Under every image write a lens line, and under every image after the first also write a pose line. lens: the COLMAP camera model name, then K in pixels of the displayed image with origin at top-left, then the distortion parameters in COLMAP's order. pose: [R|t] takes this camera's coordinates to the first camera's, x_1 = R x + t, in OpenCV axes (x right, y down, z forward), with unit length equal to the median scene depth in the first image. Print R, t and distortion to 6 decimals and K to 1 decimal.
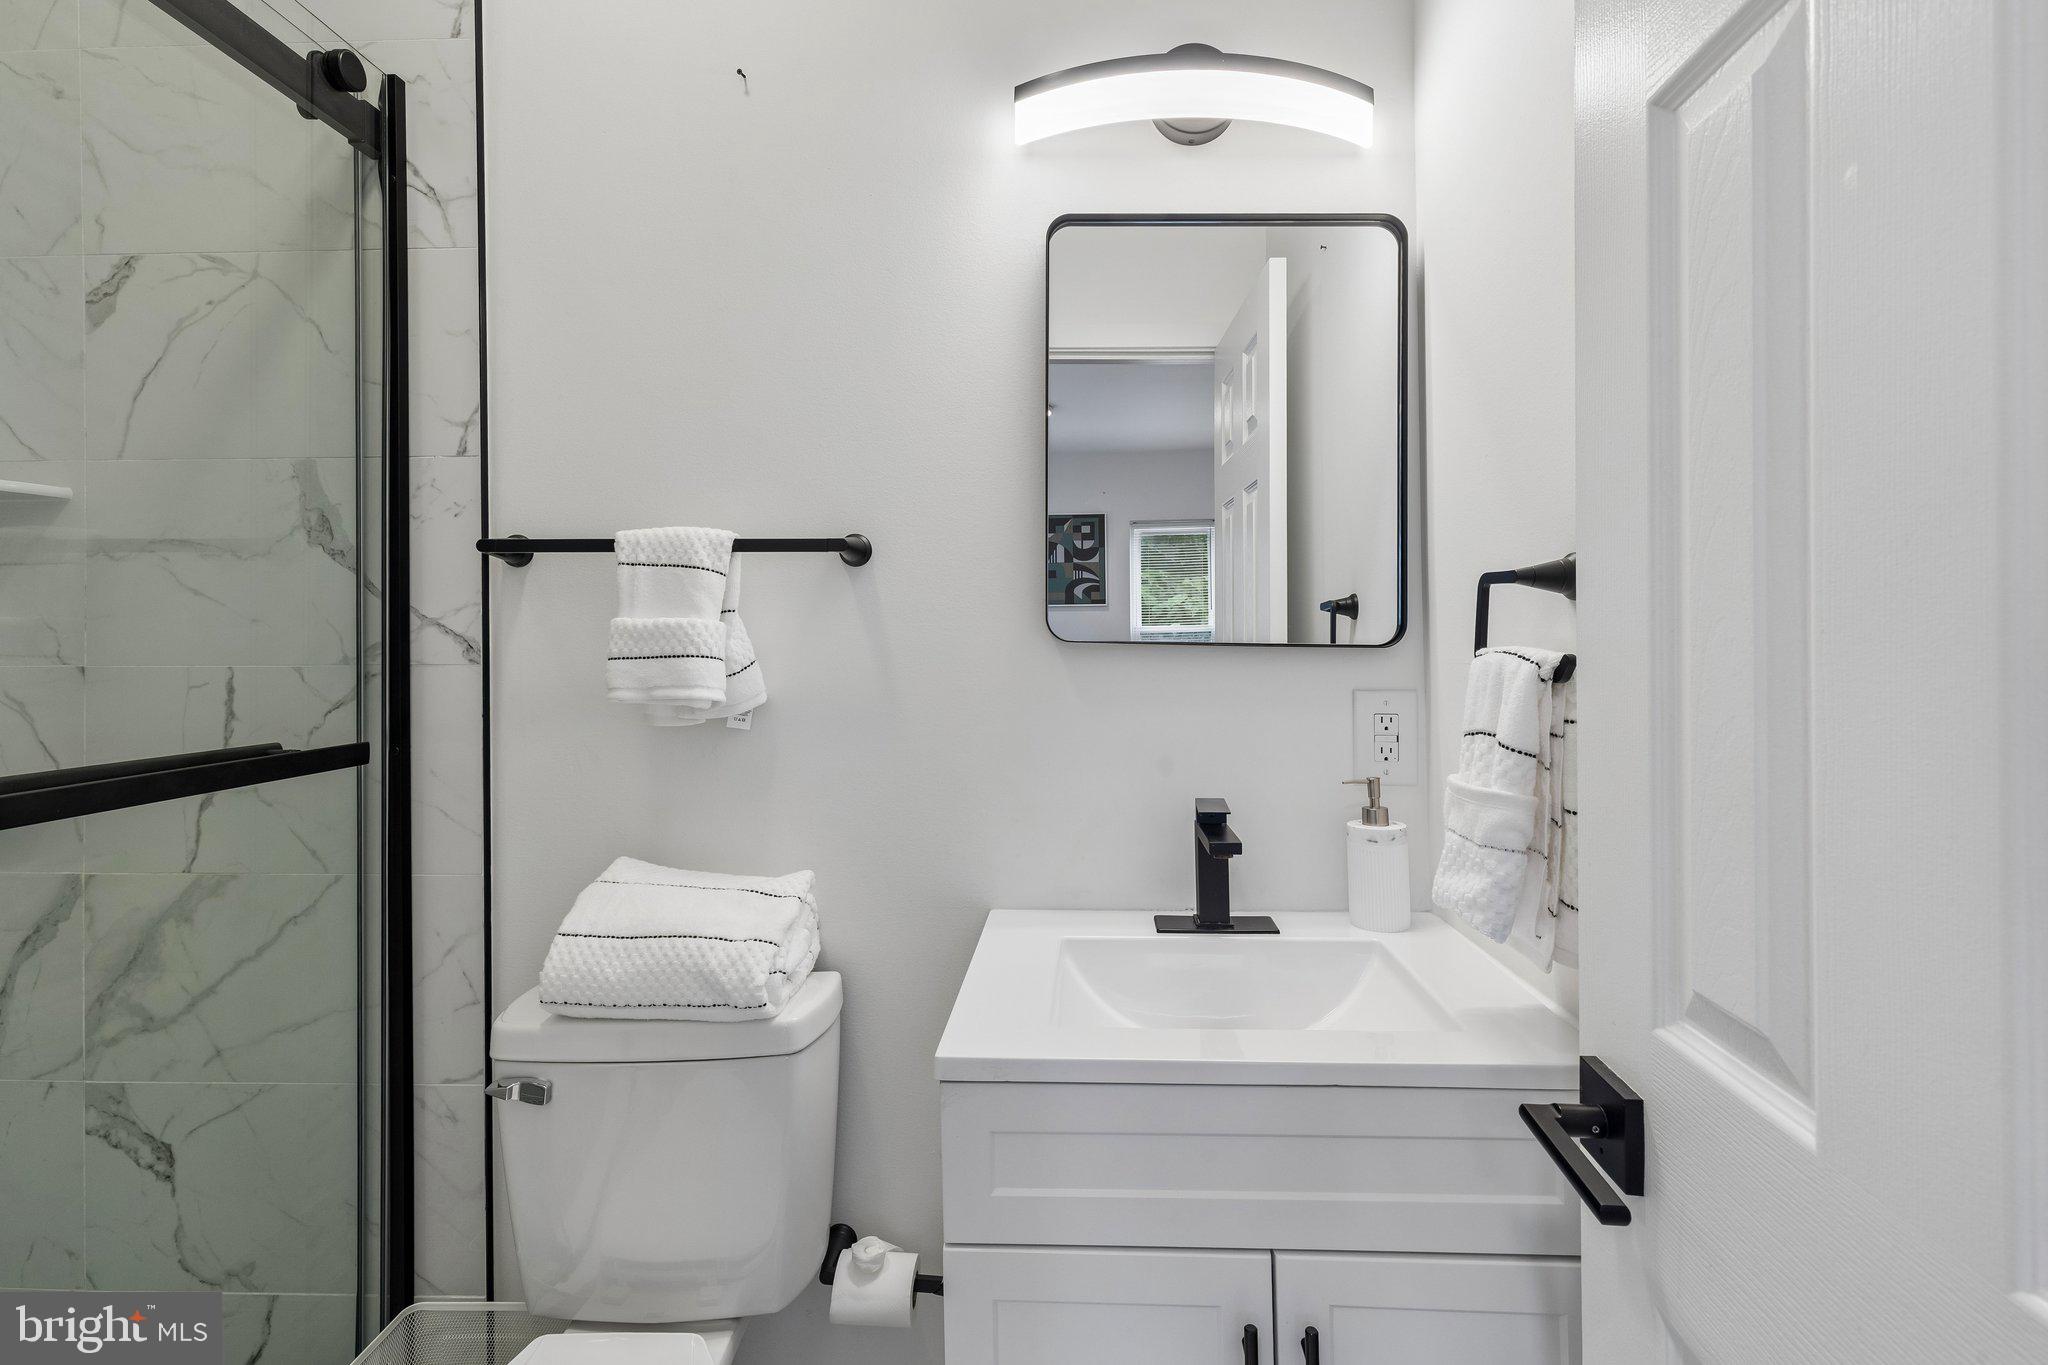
lens RADIAL K [[923.5, 0, 1075.4], [0, 923.5, 645.2], [0, 0, 1]] dist [0.016541, -0.002263]
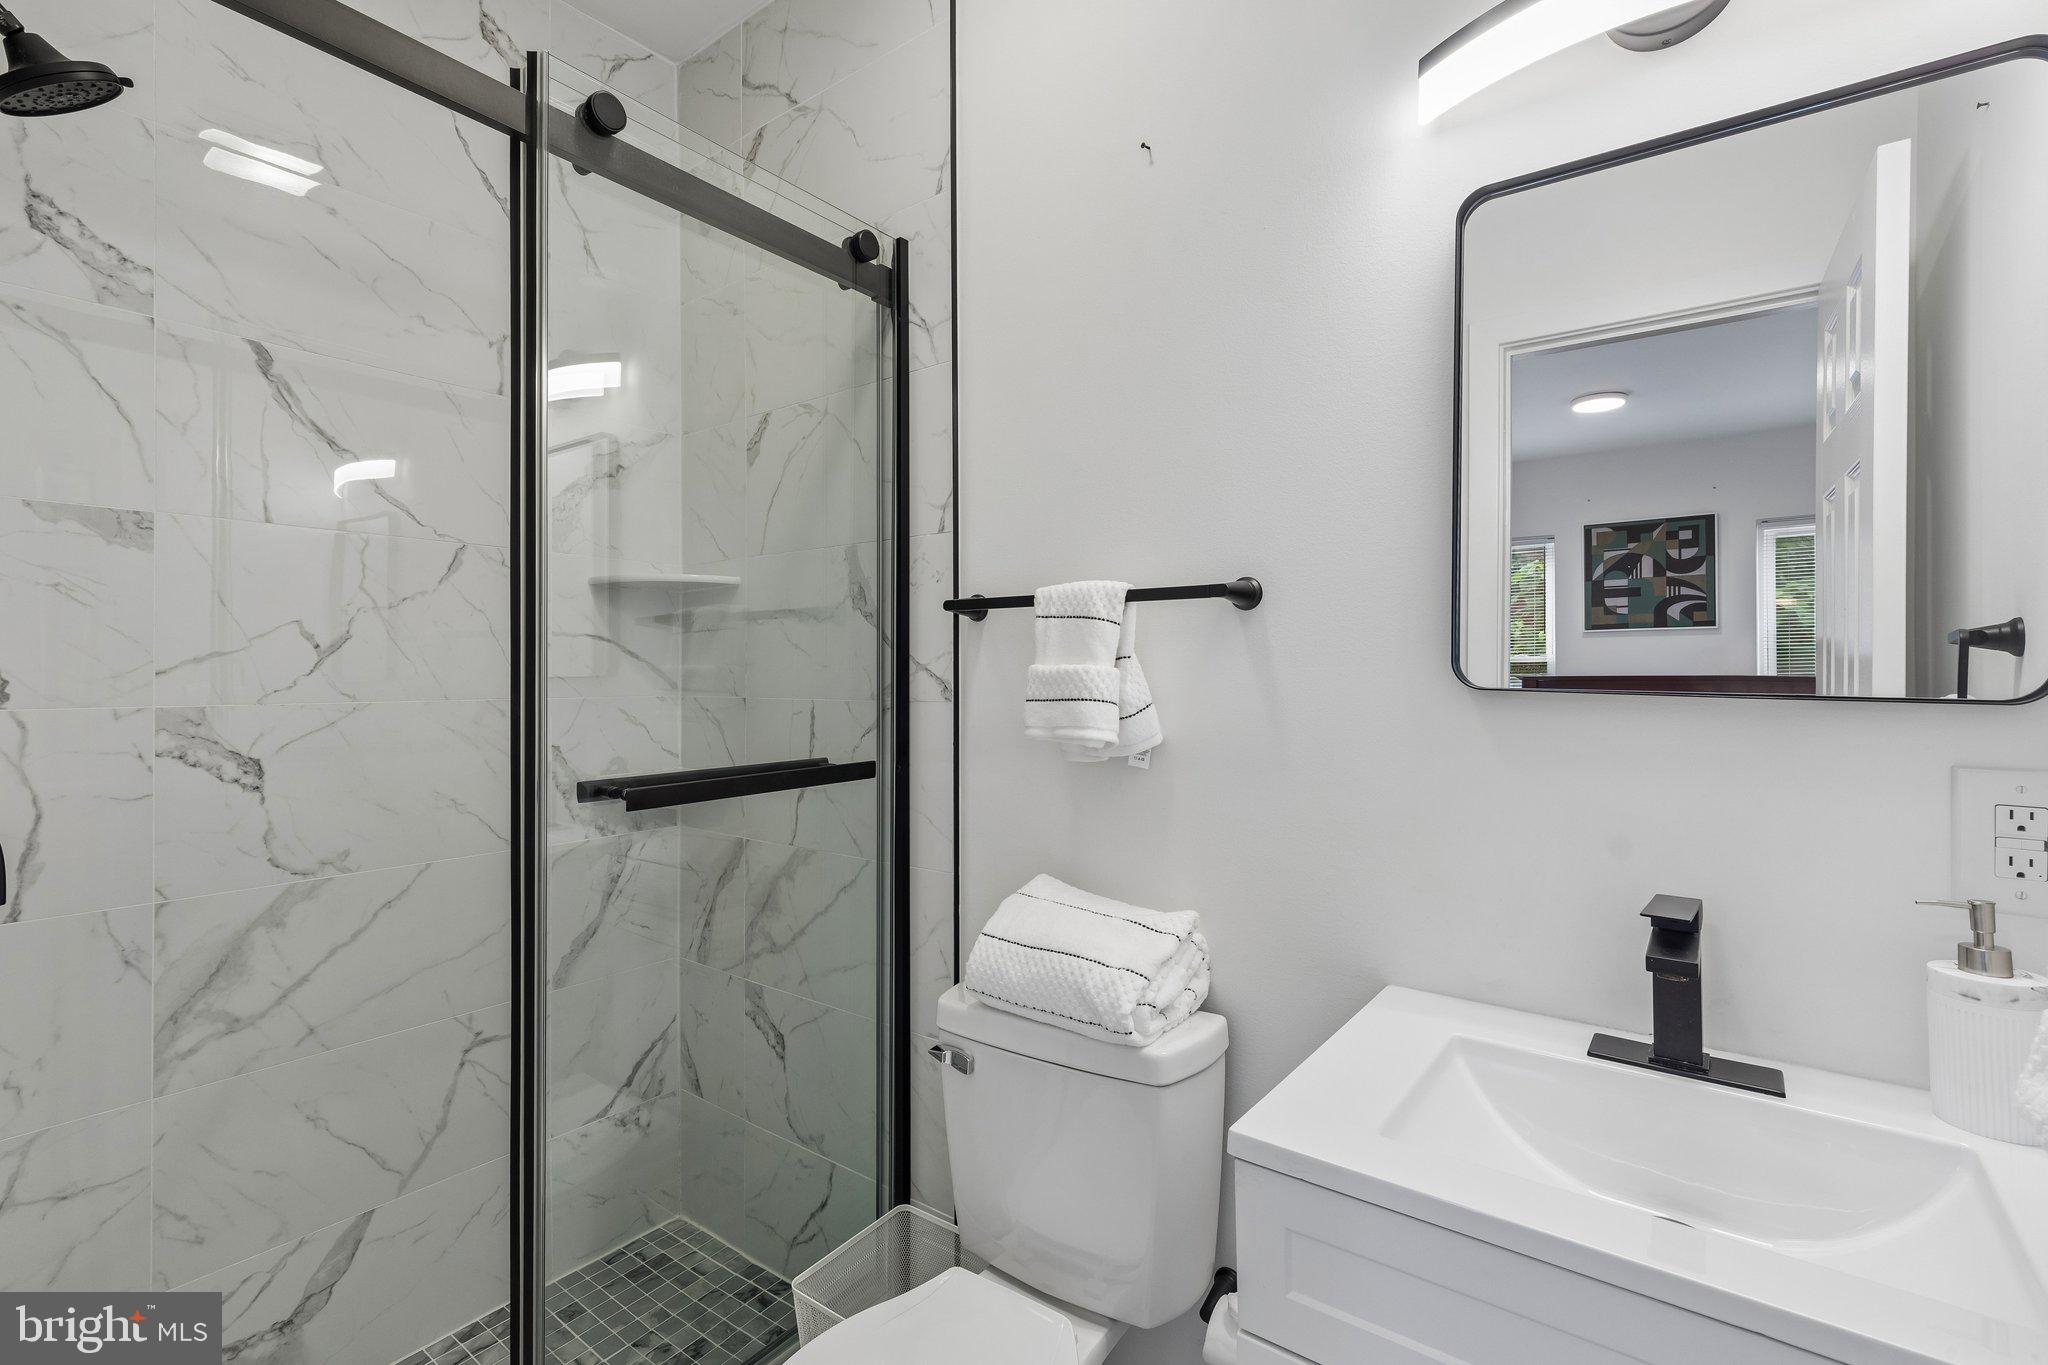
lens RADIAL K [[923.5, 0, 1034.5], [0, 923.5, 681.4], [0, 0, 1]] dist [0.016541, -0.002263]
pose [[0.823619, 0.008237, -0.567084, 0.141189], [-0.004478, 0.999958, 0.008021, -0.016711], [0.567126, -0.004067, 0.823621, 0.061535]]
